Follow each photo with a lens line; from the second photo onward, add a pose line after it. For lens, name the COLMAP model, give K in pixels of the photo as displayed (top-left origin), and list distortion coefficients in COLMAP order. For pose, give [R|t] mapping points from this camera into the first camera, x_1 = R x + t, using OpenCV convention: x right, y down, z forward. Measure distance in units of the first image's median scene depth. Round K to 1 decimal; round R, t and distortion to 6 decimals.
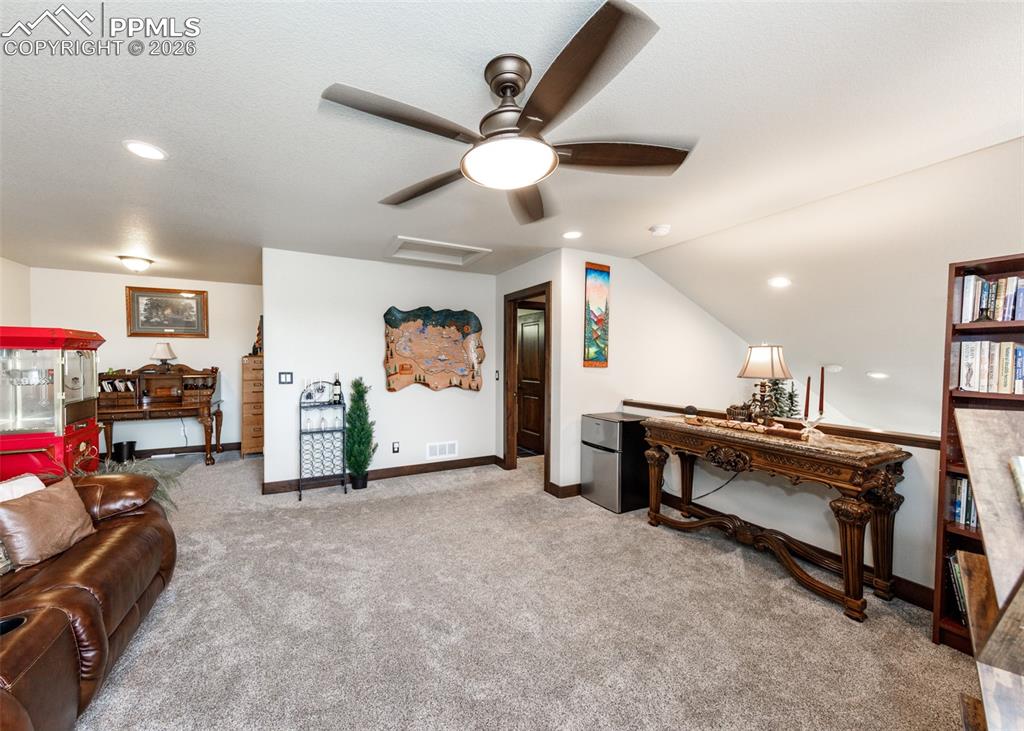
lens RADIAL K [[373.8, 0, 506.6], [0, 373.8, 367.9], [0, 0, 1]] dist [0.000117, -0.000008]
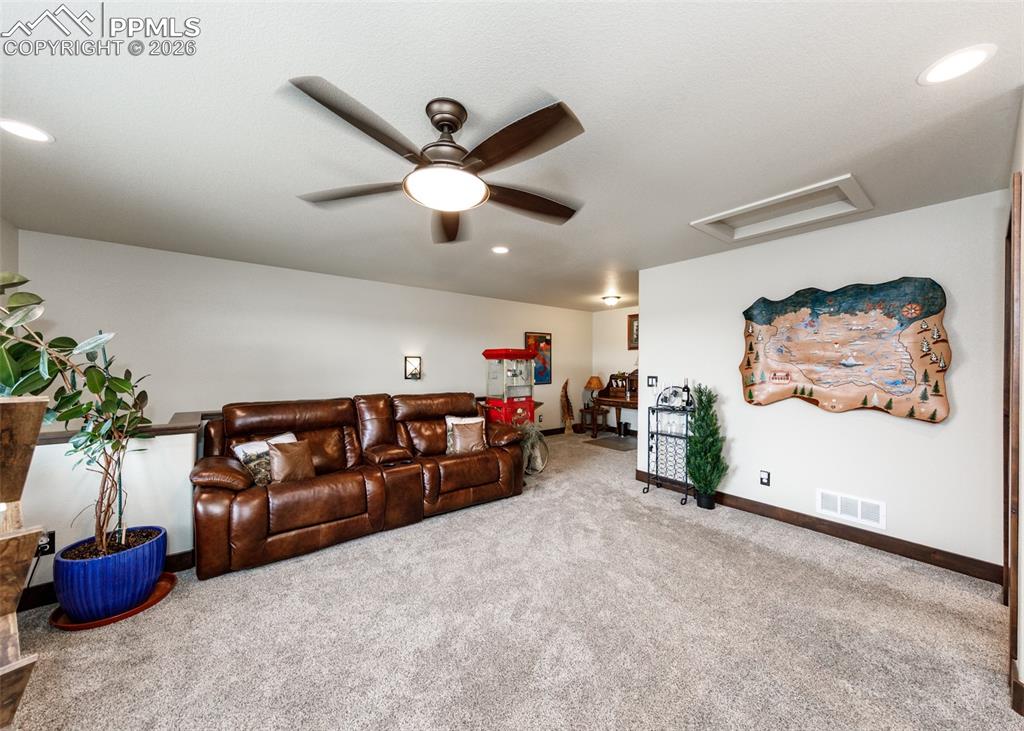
lens RADIAL K [[373.8, 0, 501.3], [0, 373.8, 364.4], [0, 0, 1]] dist [0.000117, -0.000008]
pose [[0.153706, -0.004904, -0.988104, 0.436574], [-0.026216, 0.999615, -0.009040, -0.001560], [0.987769, 0.027293, 0.153518, 0.377588]]
